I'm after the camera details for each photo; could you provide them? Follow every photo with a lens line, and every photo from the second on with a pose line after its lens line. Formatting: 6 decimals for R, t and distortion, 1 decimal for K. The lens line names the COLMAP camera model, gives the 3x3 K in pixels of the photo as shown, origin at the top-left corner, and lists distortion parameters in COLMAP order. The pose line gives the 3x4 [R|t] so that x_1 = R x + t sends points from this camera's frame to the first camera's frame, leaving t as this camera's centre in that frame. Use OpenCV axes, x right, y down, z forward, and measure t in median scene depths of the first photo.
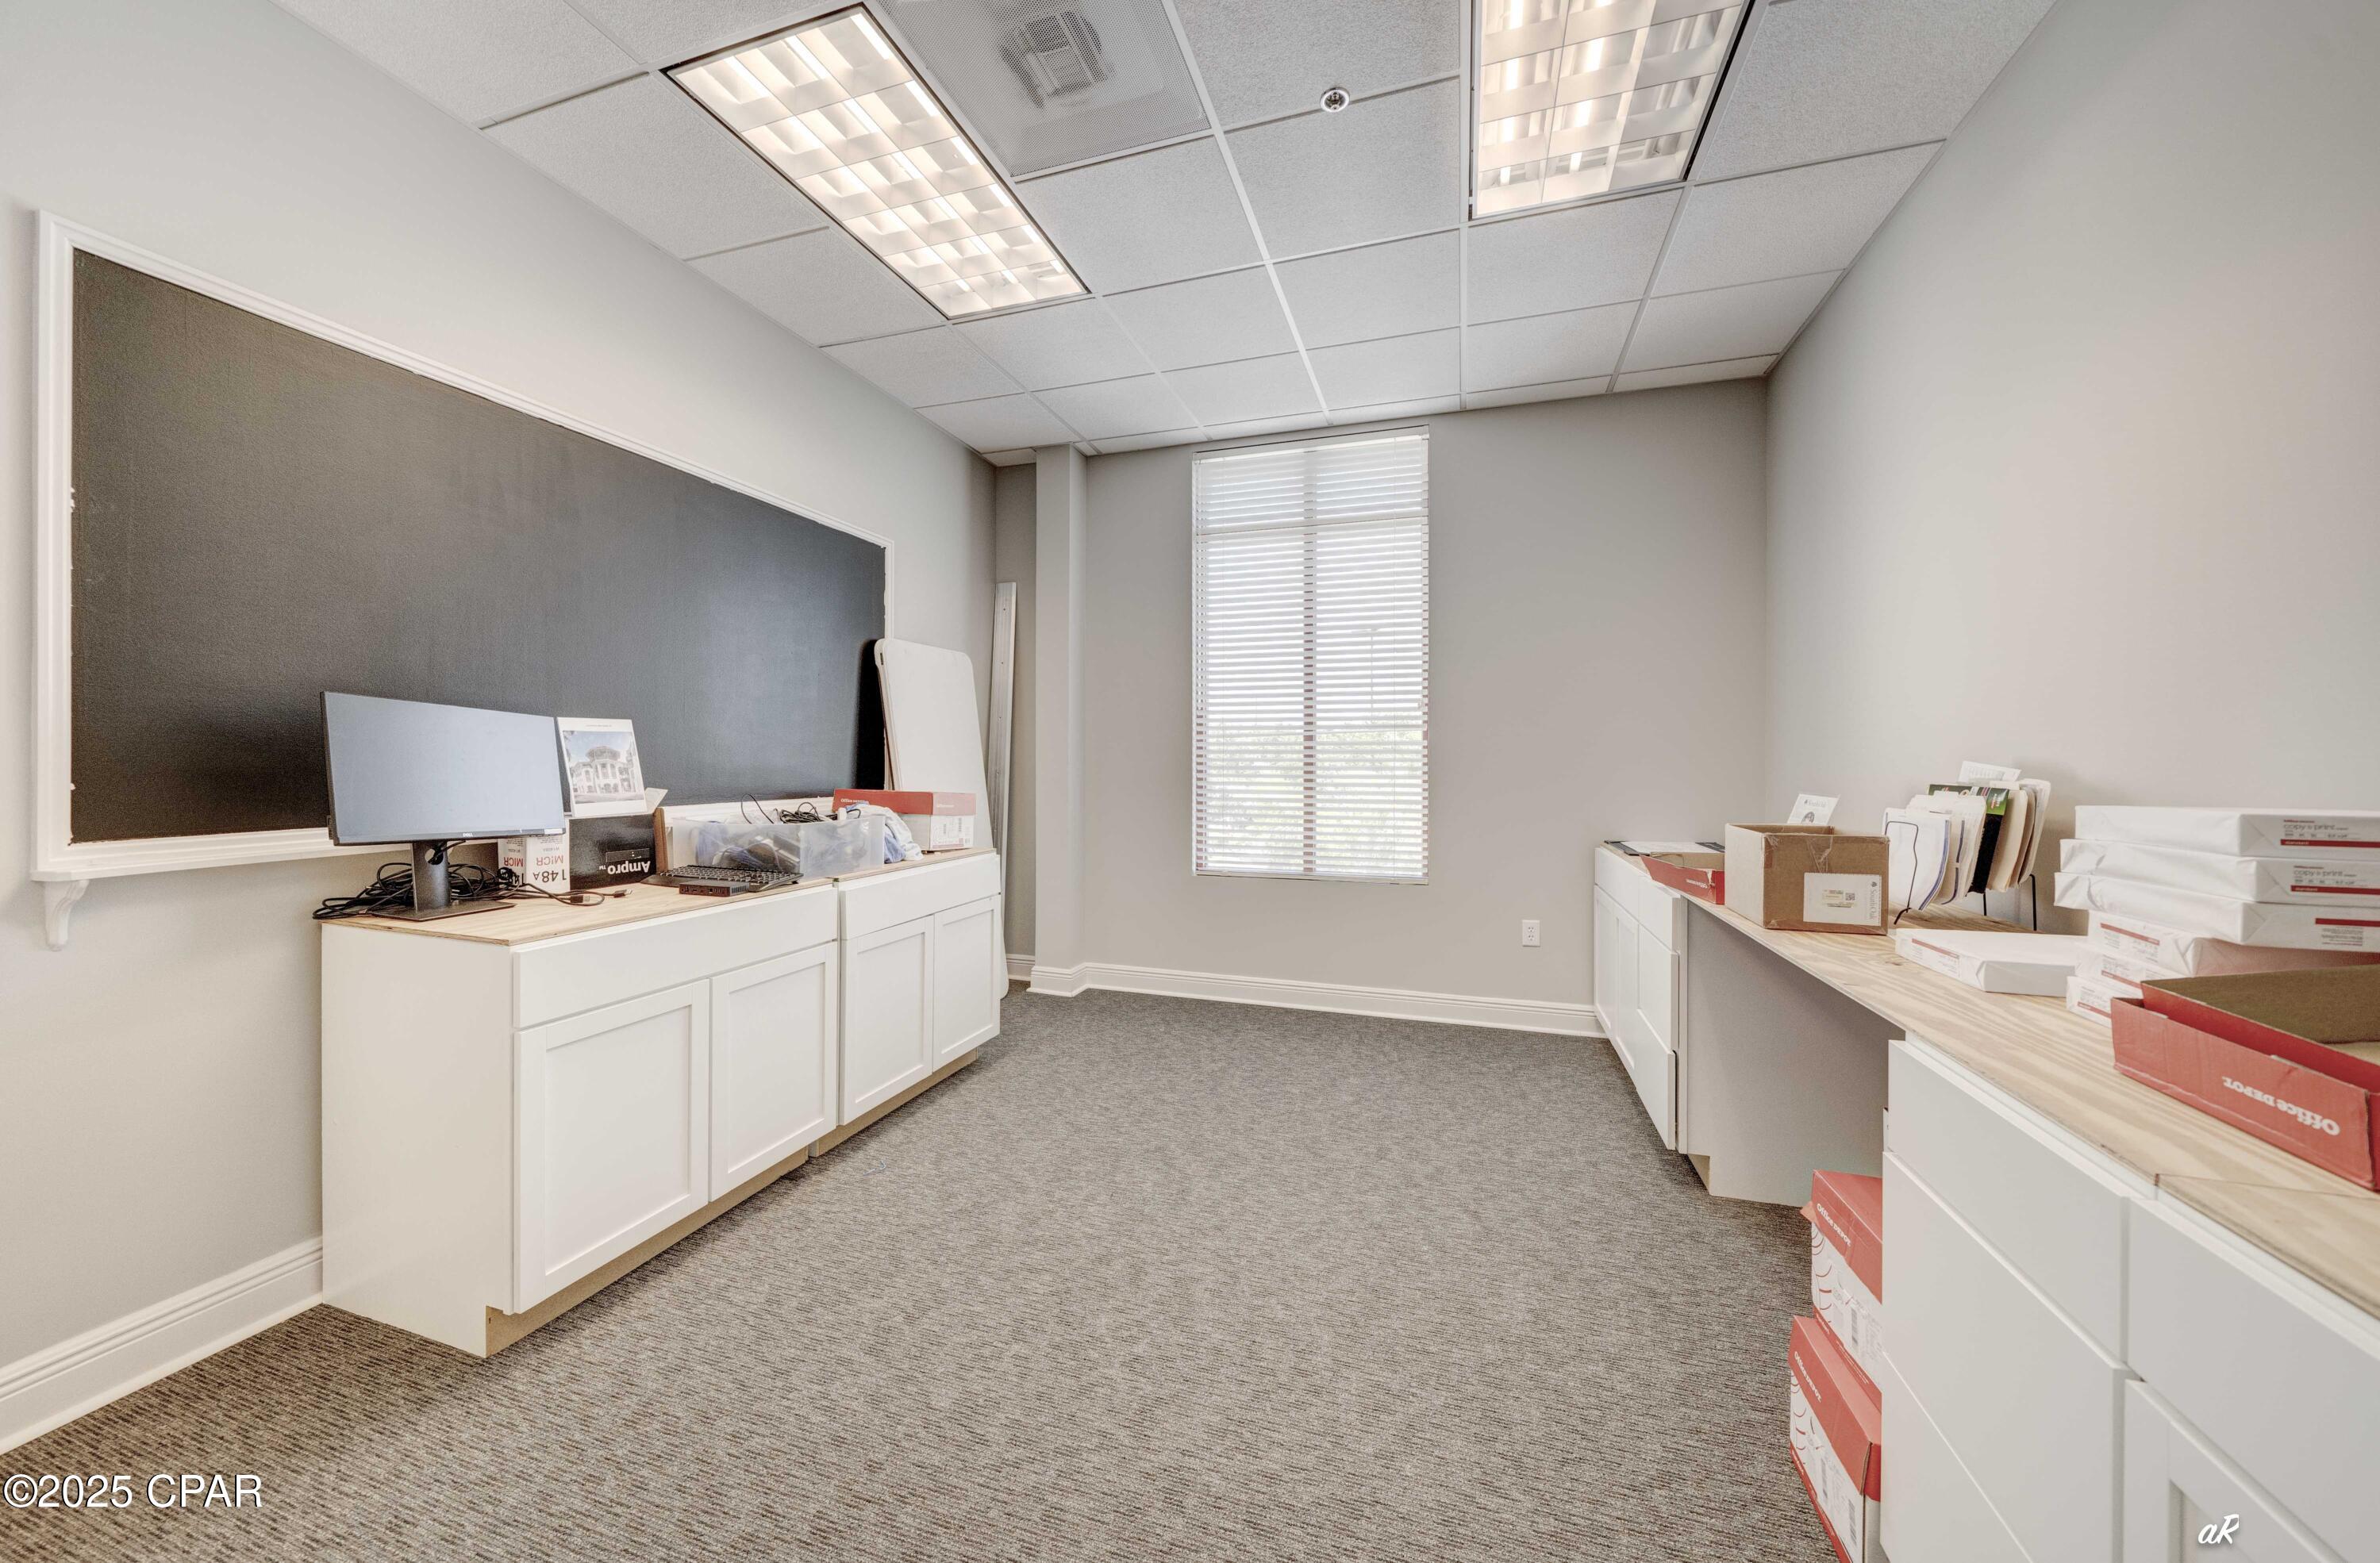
lens RADIAL K [[845.5, 0, 1212.3], [0, 845.5, 765.6], [0, 0, 1]] dist [-0.005161, -0.000602]
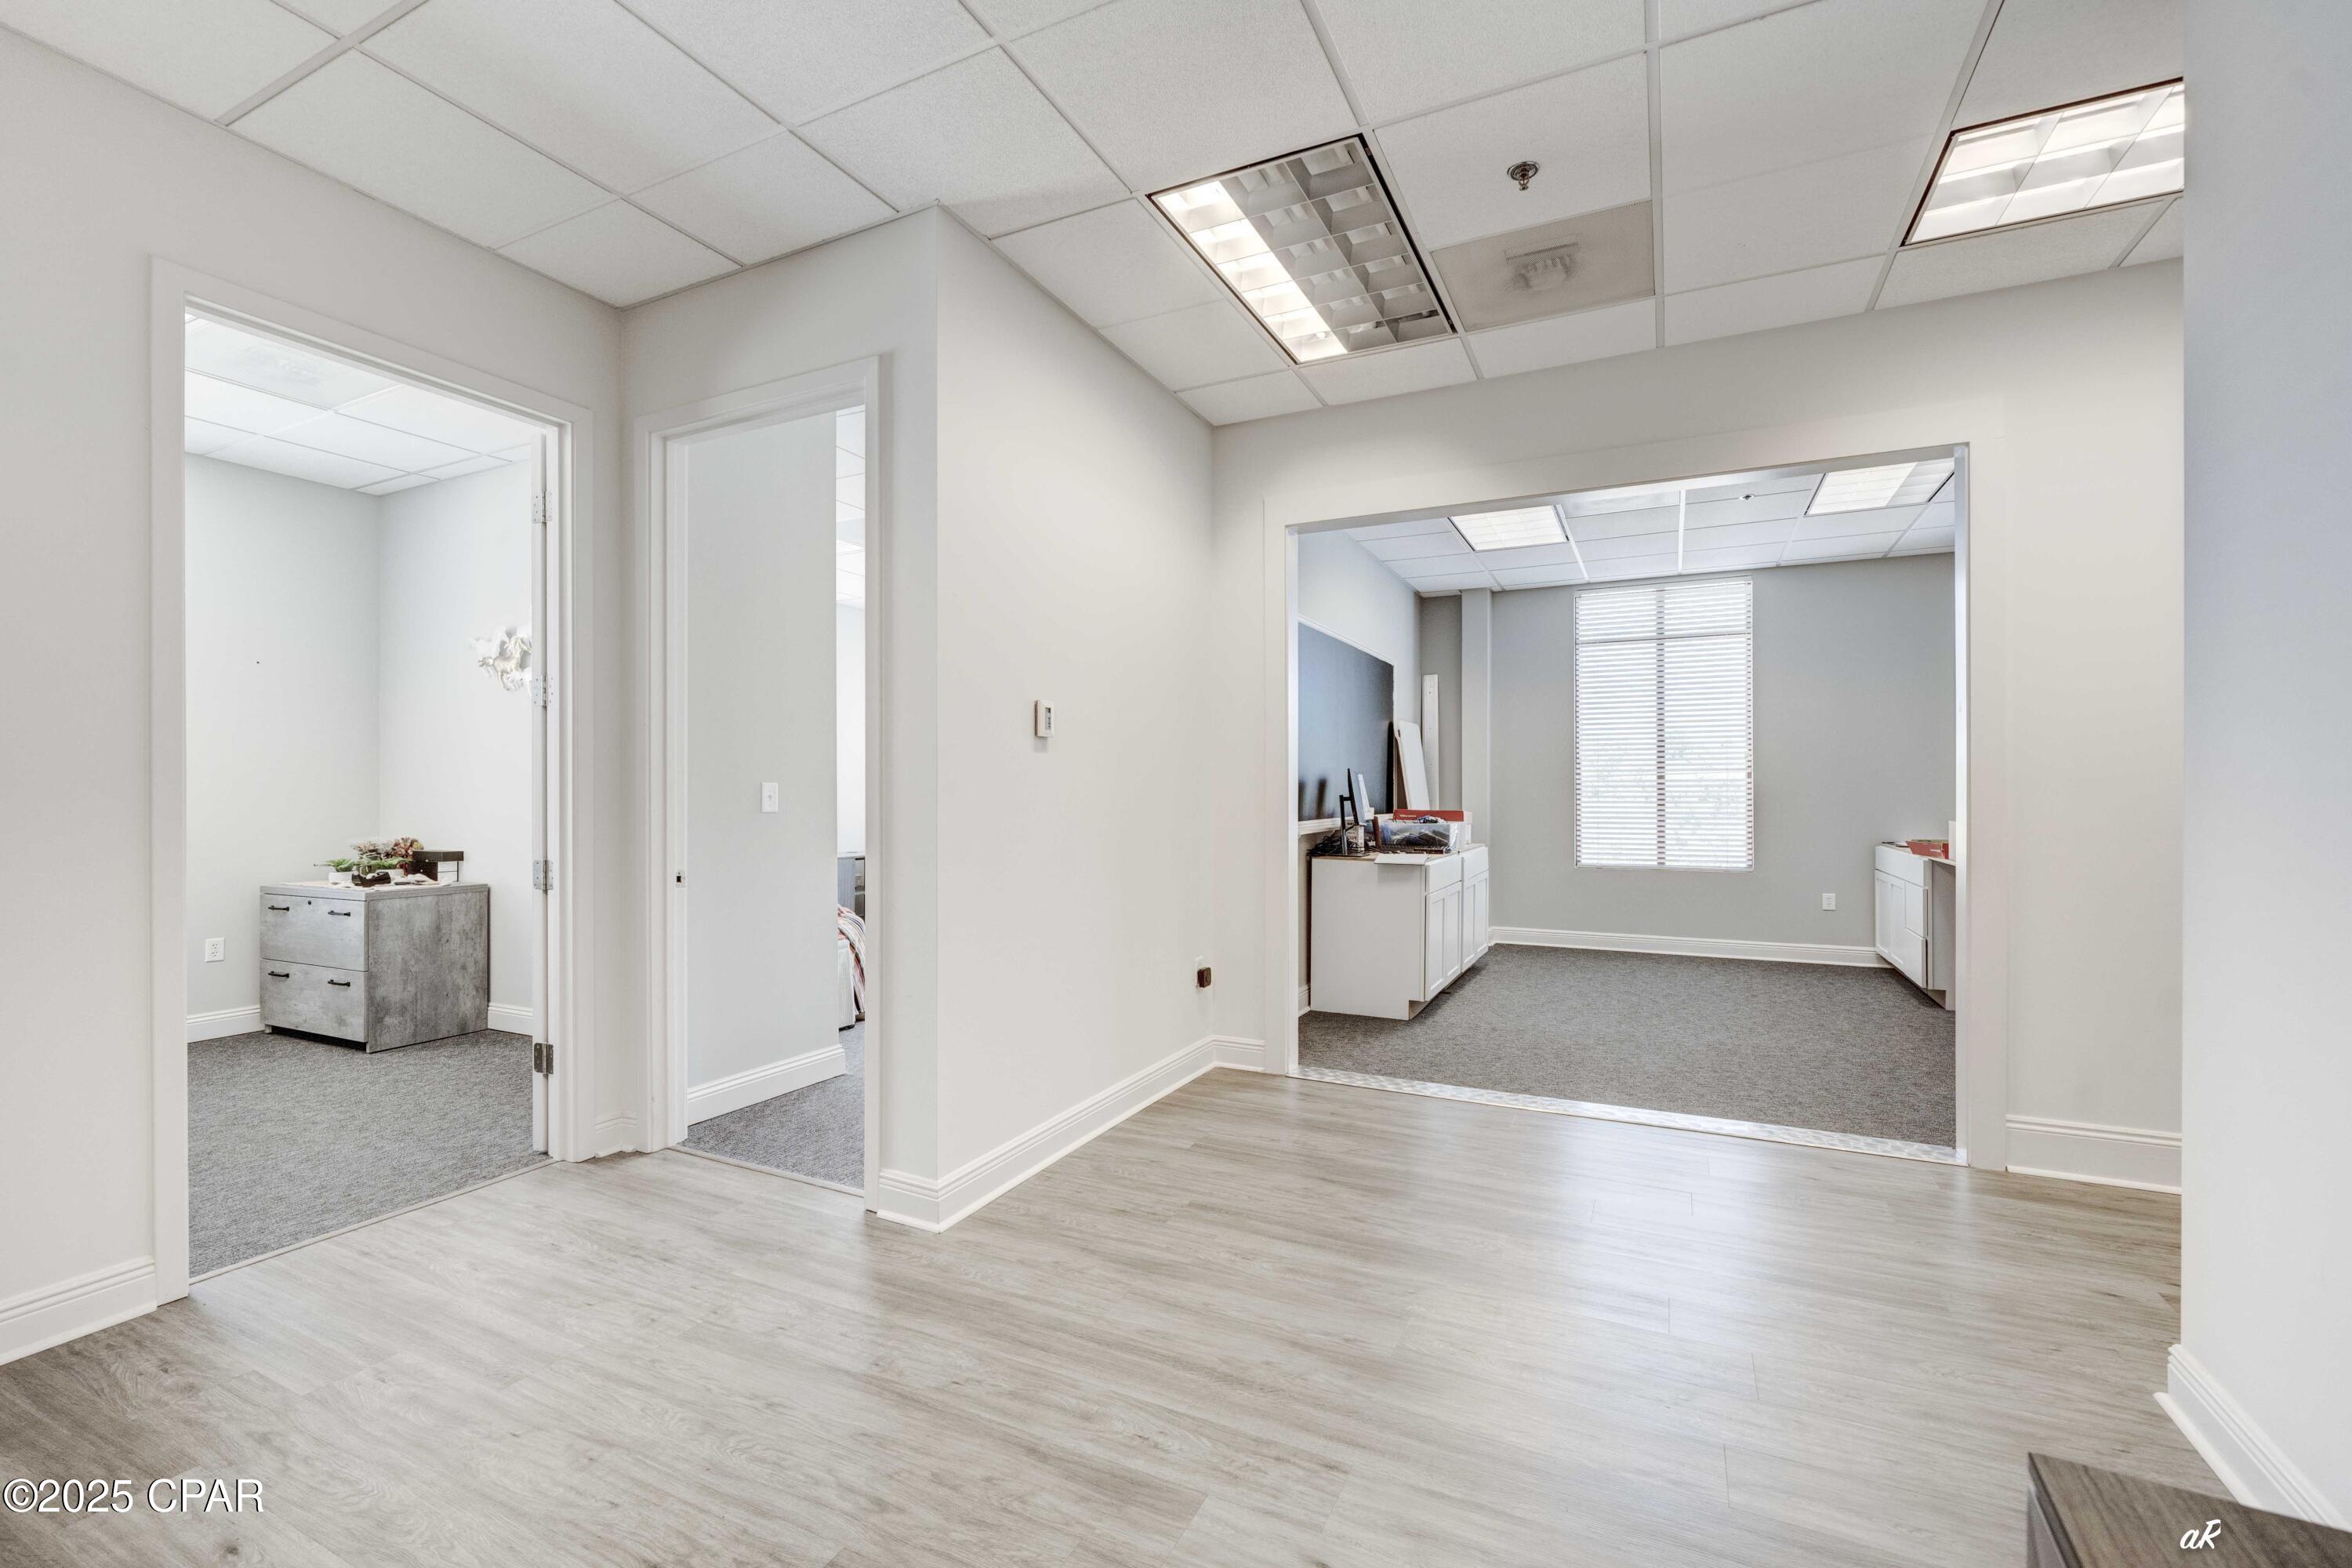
lens RADIAL K [[972.4, 0, 1170.0], [0, 972.4, 794.7], [0, 0, 1]] dist [0.008111, -0.000080]
pose [[0.982205, -0.004856, -0.187748, -0.463823], [0.003781, 0.999974, -0.006083, 0.007331], [0.187773, 0.005265, 0.982198, -0.968728]]
